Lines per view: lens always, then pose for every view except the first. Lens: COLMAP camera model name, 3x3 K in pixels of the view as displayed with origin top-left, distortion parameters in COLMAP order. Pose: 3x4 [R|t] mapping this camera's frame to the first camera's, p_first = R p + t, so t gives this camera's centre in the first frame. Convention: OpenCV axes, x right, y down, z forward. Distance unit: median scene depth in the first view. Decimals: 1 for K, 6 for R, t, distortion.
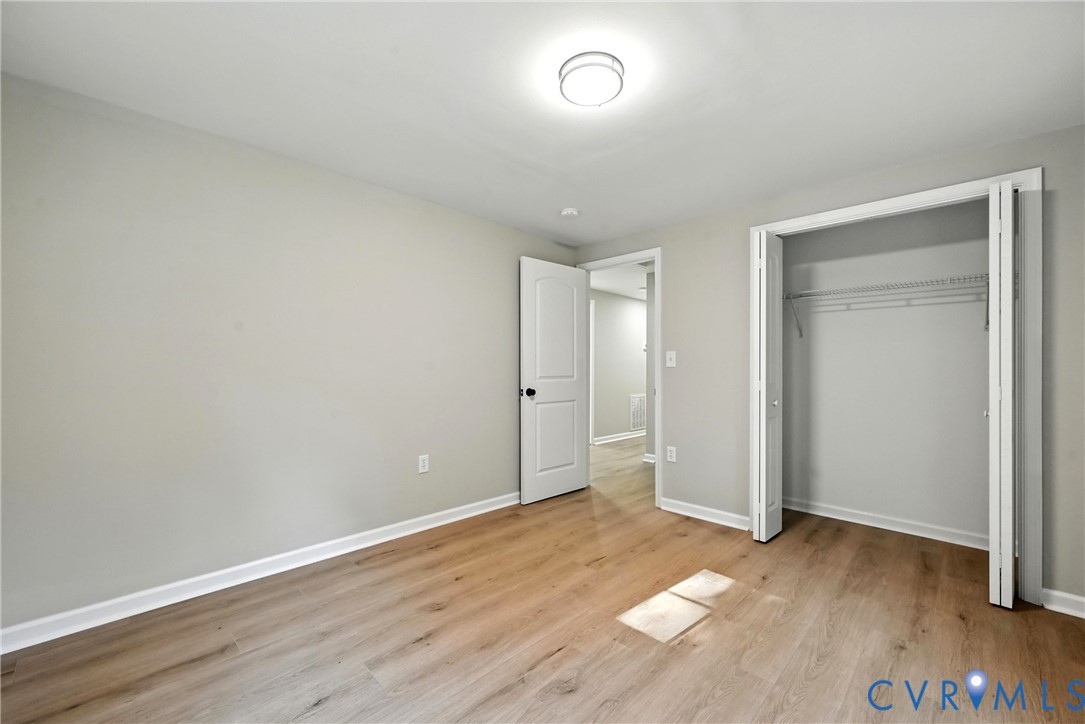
lens RADIAL K [[432.2, 0, 542.5], [0, 432.2, 364.5], [0, 0, 1]] dist [-0.002428, -0.000111]
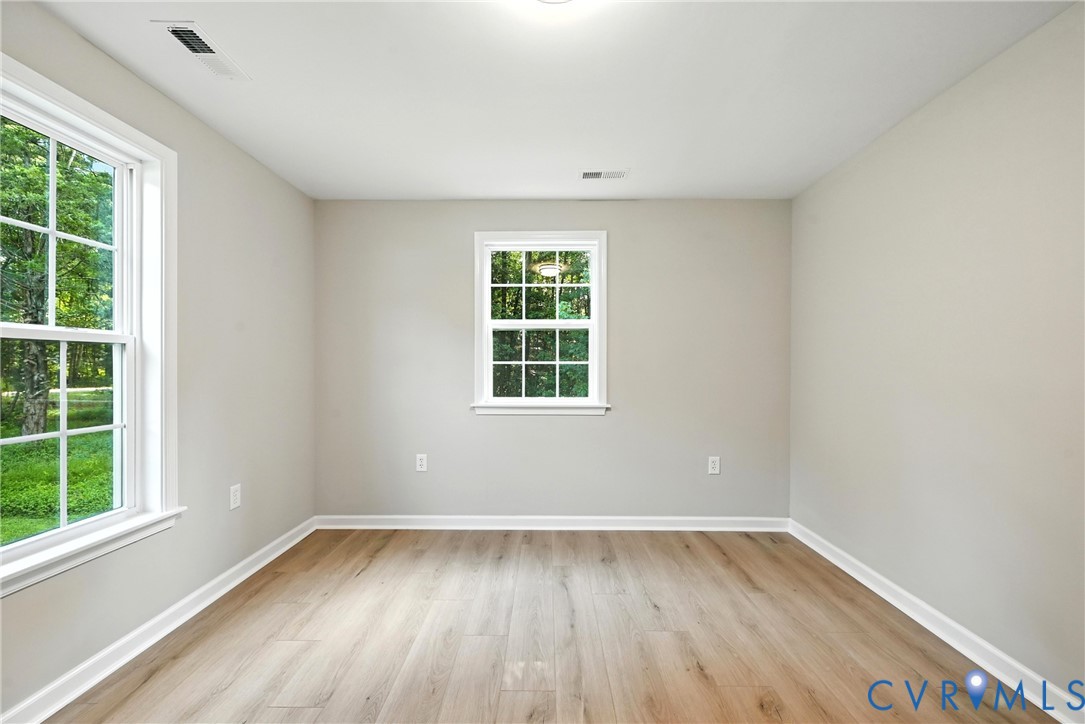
lens RADIAL K [[432.2, 0, 542.5], [0, 432.2, 364.5], [0, 0, 1]] dist [-0.002428, -0.000111]
pose [[-0.717038, -0.006990, -0.696999, 0.614043], [-0.004243, 0.999975, -0.005663, 0.008815], [0.697021, -0.001103, -0.717050, 1.481647]]
